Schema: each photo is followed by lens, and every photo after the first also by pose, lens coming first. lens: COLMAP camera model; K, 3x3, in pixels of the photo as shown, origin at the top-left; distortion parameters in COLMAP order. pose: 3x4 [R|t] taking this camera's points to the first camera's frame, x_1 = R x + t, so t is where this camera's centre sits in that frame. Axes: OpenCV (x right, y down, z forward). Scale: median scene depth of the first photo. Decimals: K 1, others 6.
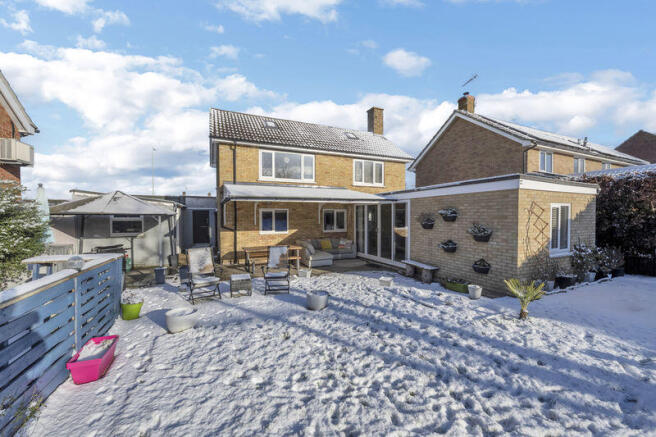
lens RADIAL K [[267.7, 0, 328.7], [0, 267.7, 217.5], [0, 0, 1]] dist [0.000555, 0.000124]
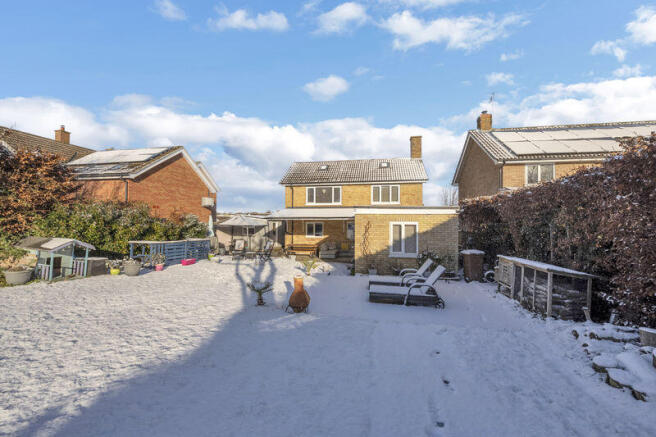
lens RADIAL K [[267.7, 0, 331.2], [0, 267.7, 221.5], [0, 0, 1]] dist [0.000555, 0.000124]
pose [[0.814633, 0.001513, -0.579975, 0.831751], [-0.009300, 0.999902, -0.010454, -0.020291], [0.579902, 0.013910, 0.814567, -0.270343]]
